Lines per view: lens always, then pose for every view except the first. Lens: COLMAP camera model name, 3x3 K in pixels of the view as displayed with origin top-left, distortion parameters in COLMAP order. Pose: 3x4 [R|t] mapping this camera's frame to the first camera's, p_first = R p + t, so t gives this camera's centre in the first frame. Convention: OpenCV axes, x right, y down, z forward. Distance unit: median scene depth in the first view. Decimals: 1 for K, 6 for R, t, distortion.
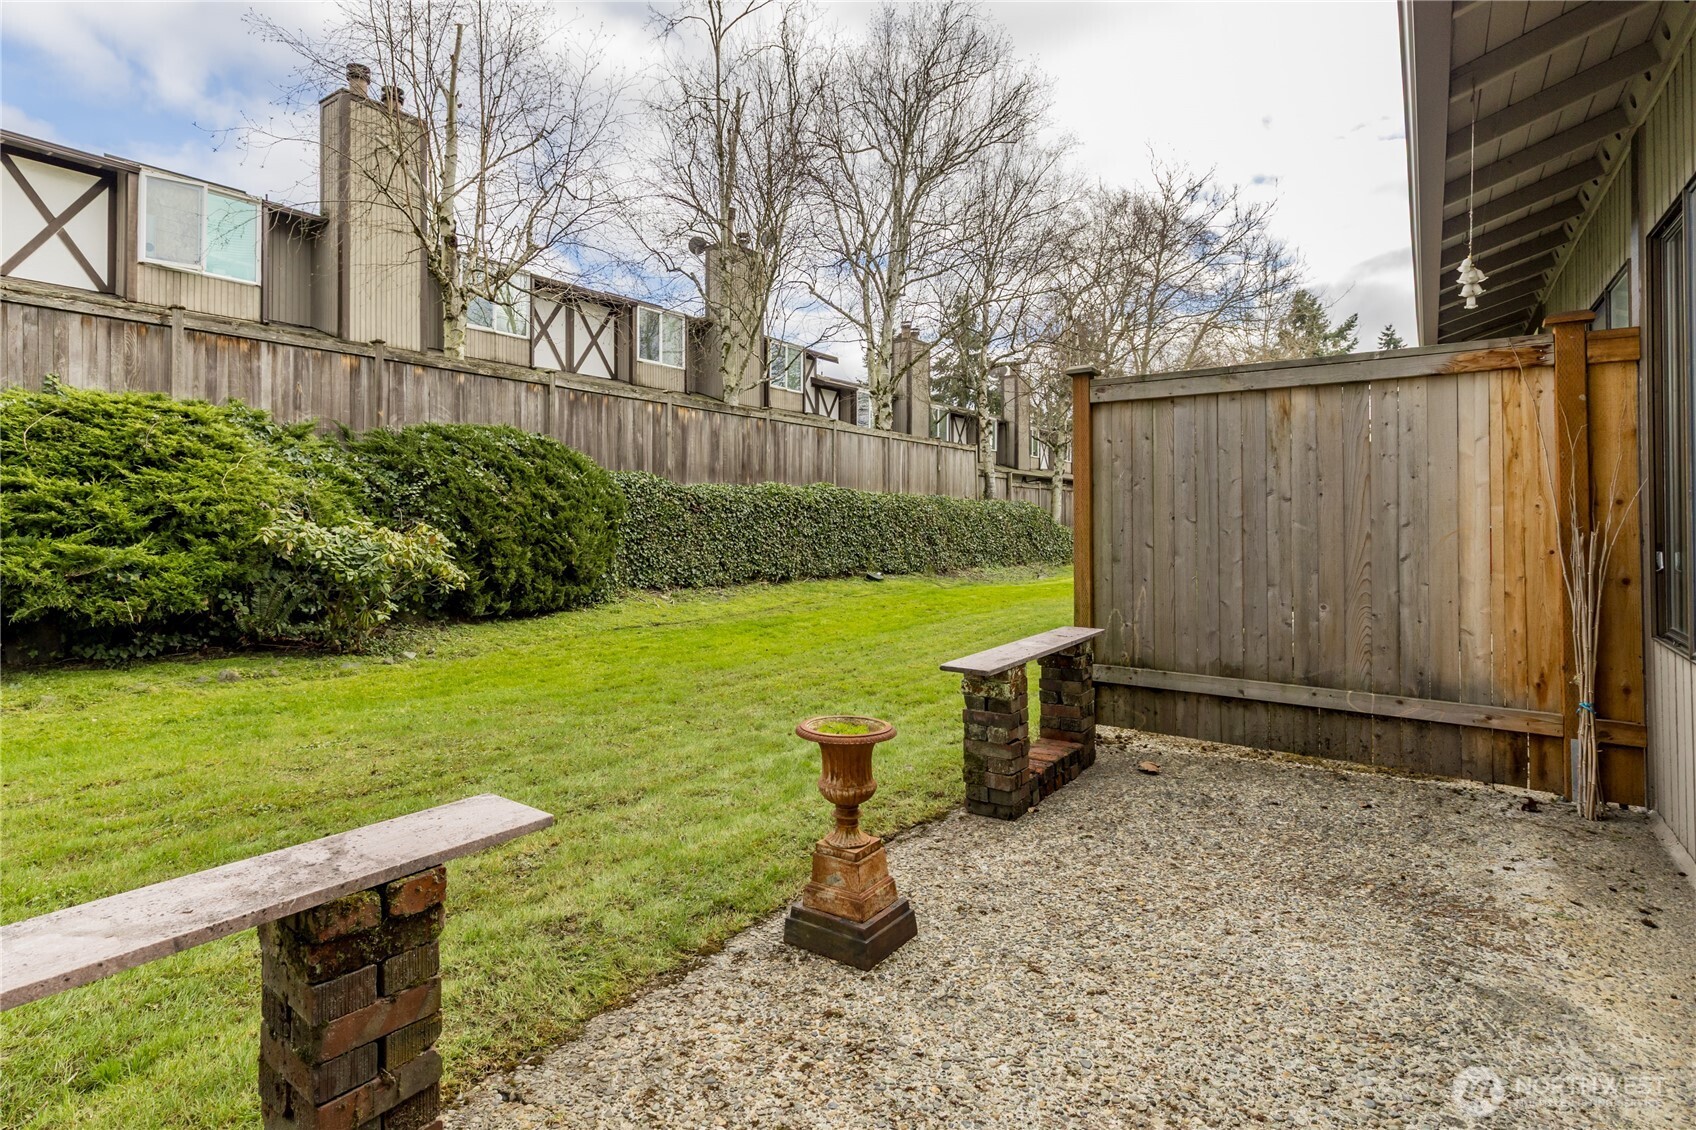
lens RADIAL K [[871.6, 0, 747.2], [0, 871.6, 508.0], [0, 0, 1]] dist [0.007918, -0.000012]
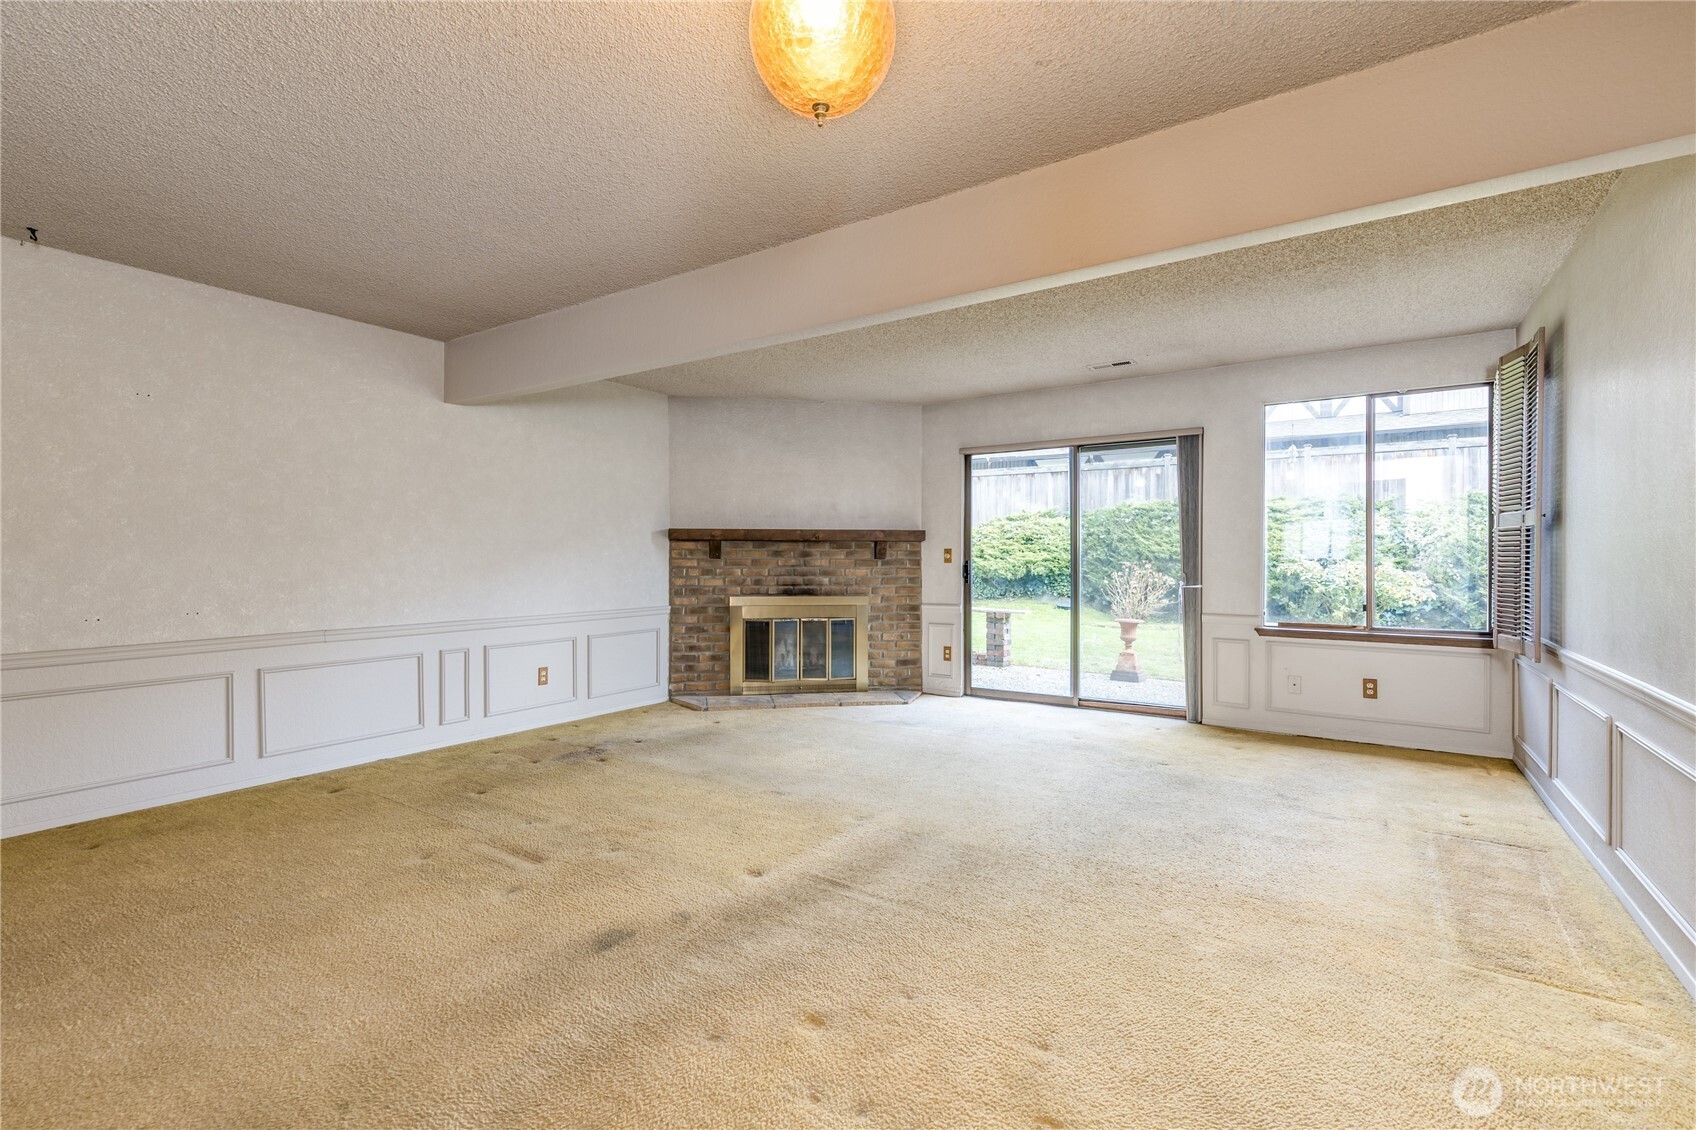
lens RADIAL K [[741.9, 0, 853.1], [0, 741.9, 556.8], [0, 0, 1]] dist [0.002914, -0.000224]
pose [[0.086807, 0.000615, -0.996225, 0.848540], [0.010212, 0.999947, 0.001507, -0.004814], [0.996173, -0.010304, 0.086796, -0.105438]]
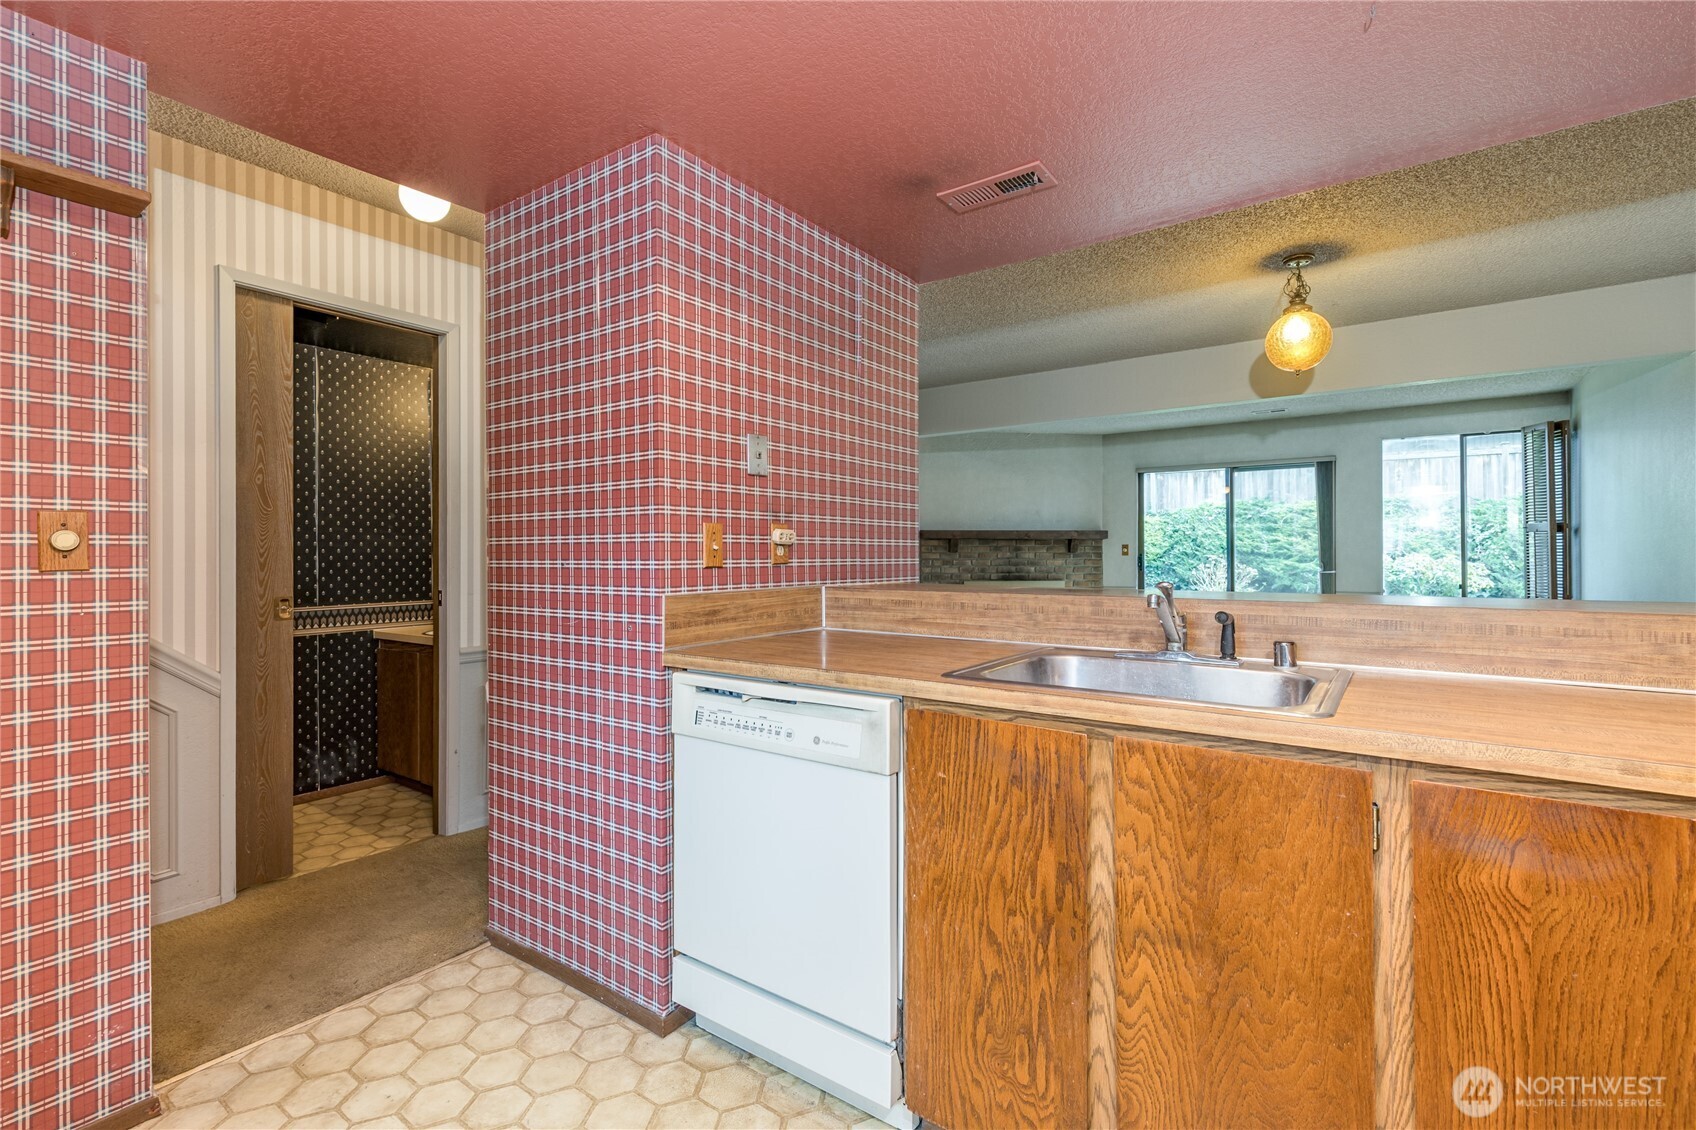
lens RADIAL K [[752.3, 0, 856.1], [0, 752.3, 551.0], [0, 0, 1]] dist [-0.001724, -0.000233]
pose [[0.060931, -0.000595, -0.998142, 1.072370], [0.013081, 0.999914, 0.000203, -0.007190], [0.998056, -0.013069, 0.060934, -0.349134]]
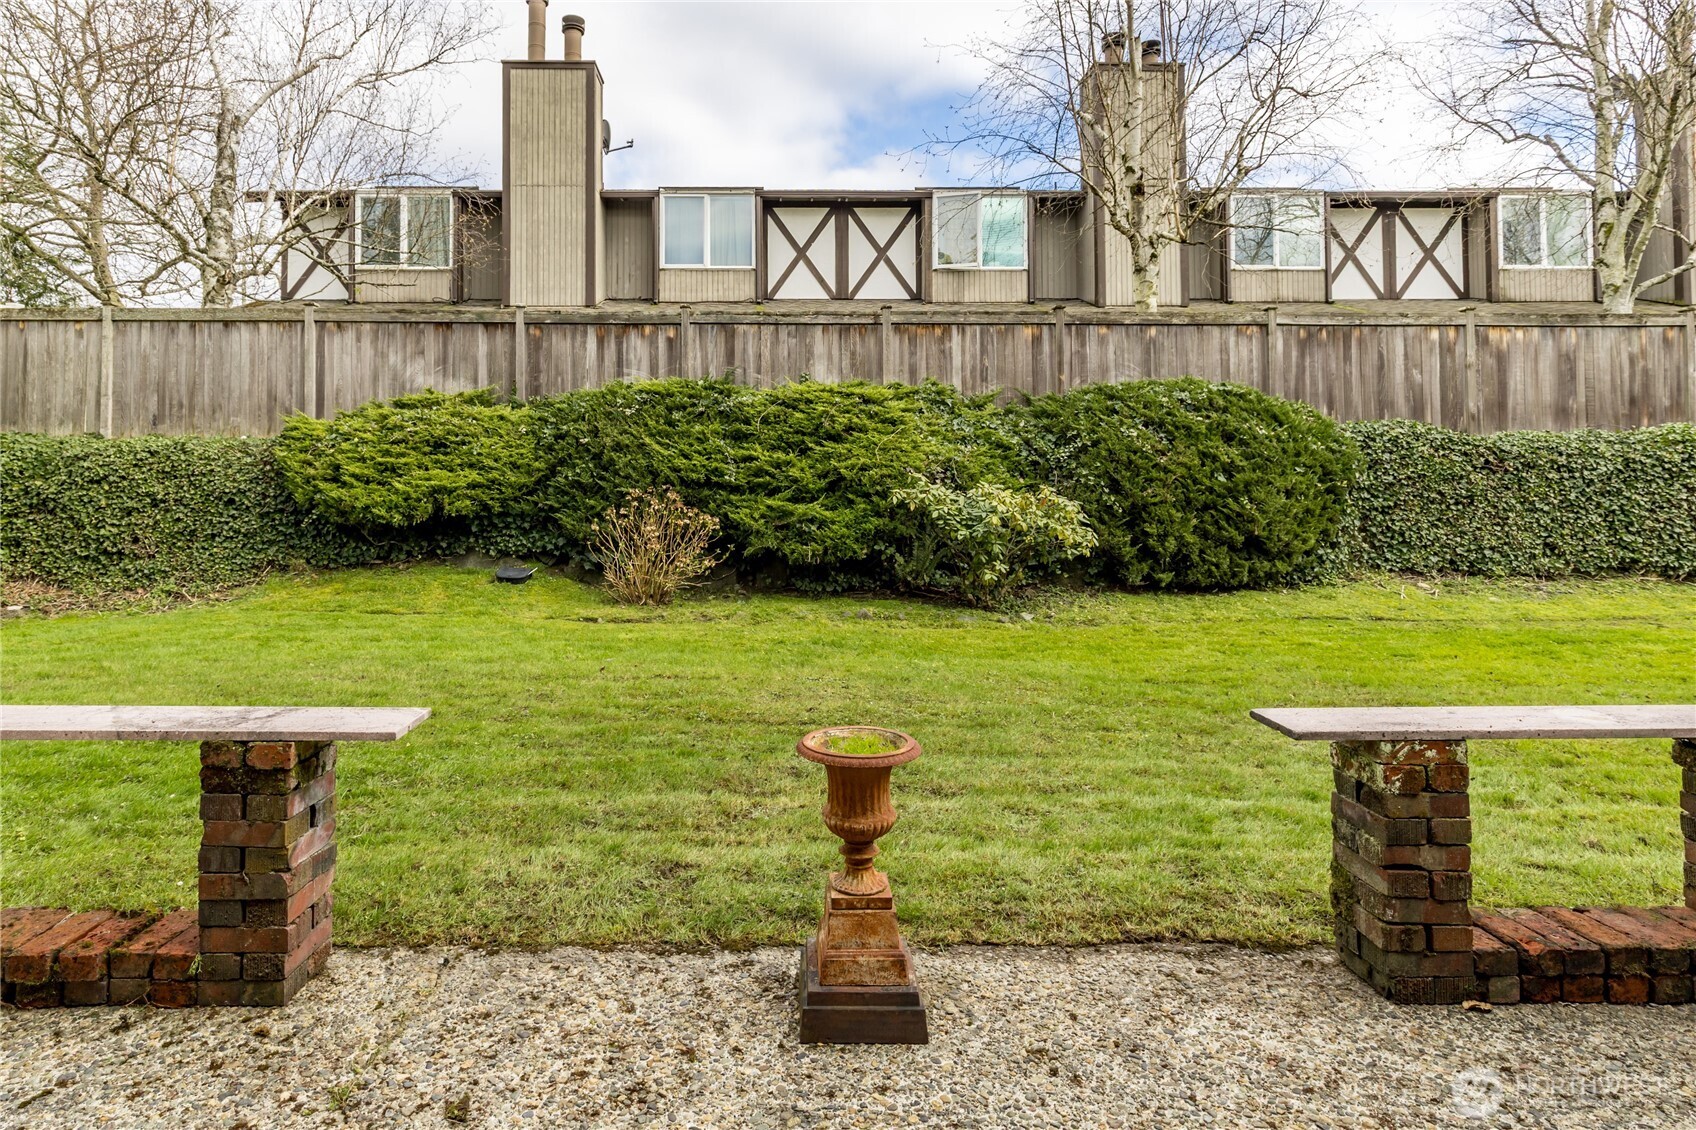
lens RADIAL K [[876.0, 0, 776.5], [0, 876.0, 459.4], [0, 0, 1]] dist [0.004726, -0.000158]
pose [[0.628183, -0.020045, -0.777807, 0.195801], [0.011489, 0.999798, -0.016487, -0.000005], [0.777981, 0.001421, 0.628286, 0.118923]]
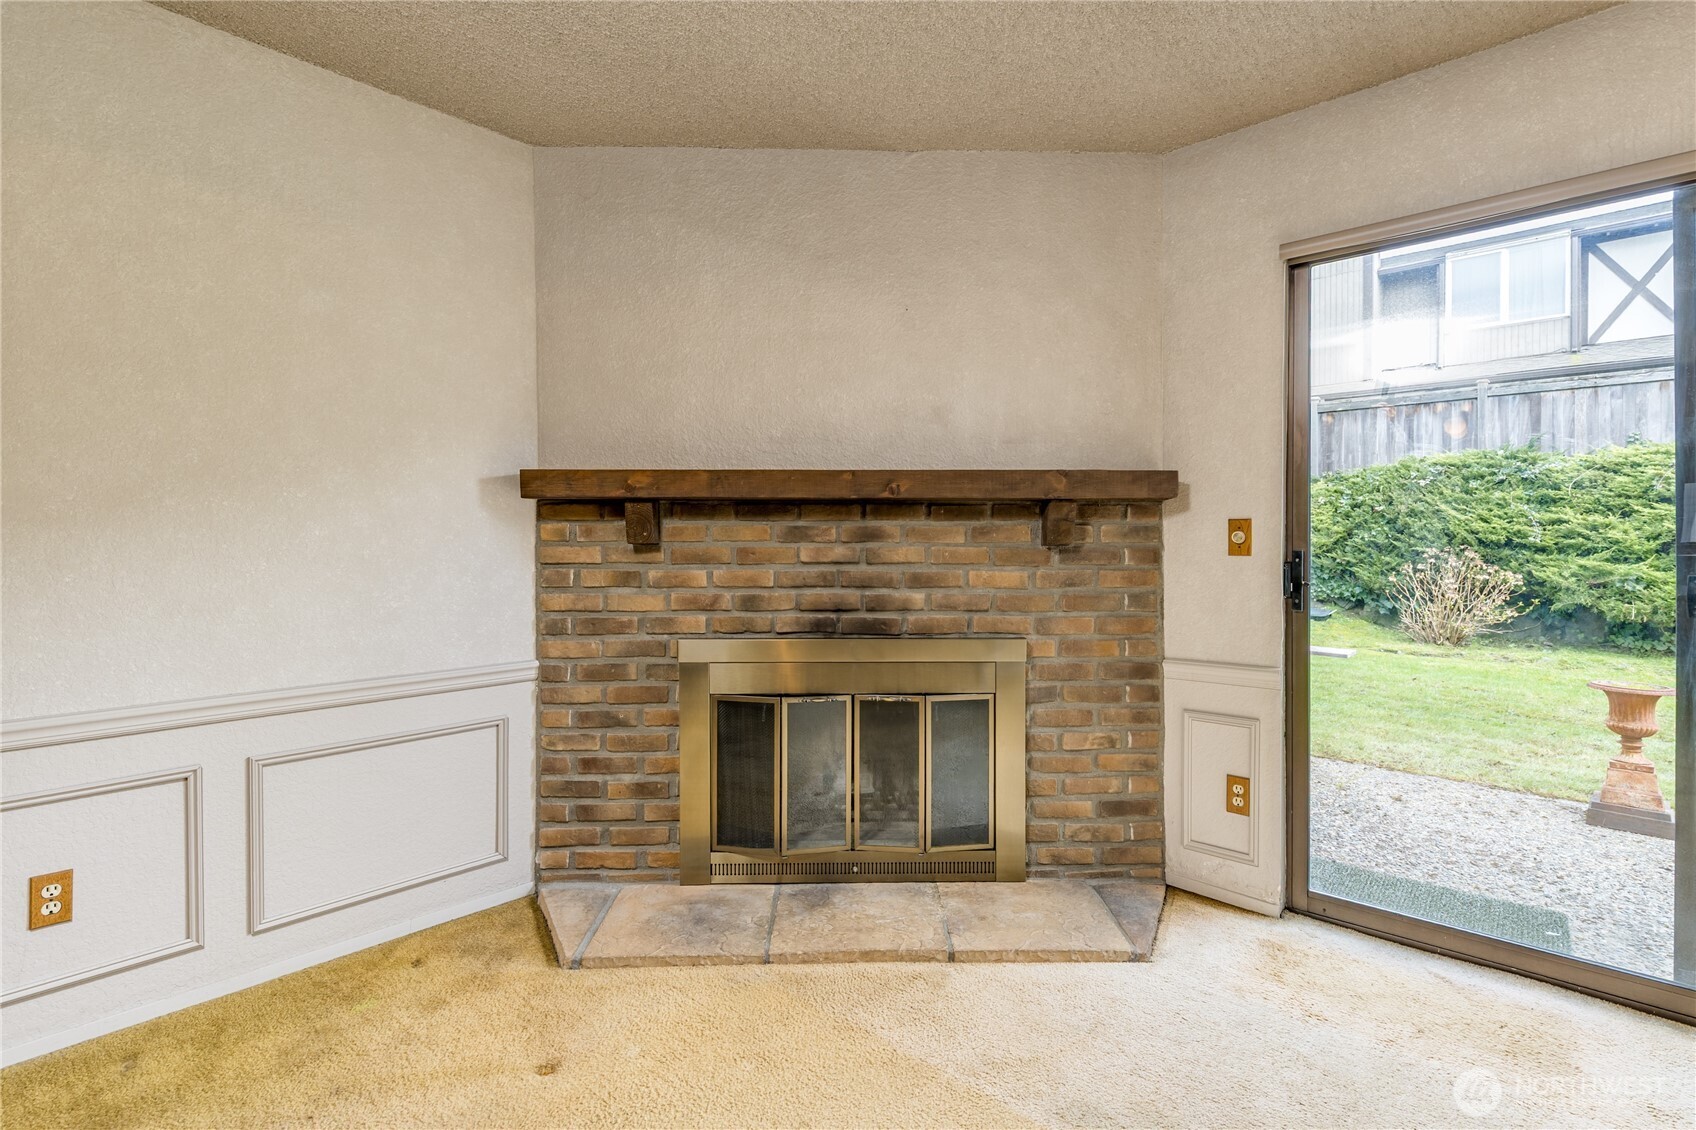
lens RADIAL K [[803.5, 0, 868.9], [0, 803.5, 546.4], [0, 0, 1]] dist [0.004349, 0.000474]
pose [[-0.060429, 0.008490, -0.998136, 0.448993], [0.011372, 0.999905, 0.007816, -0.004497], [0.998108, -0.010878, -0.060519, -0.070371]]
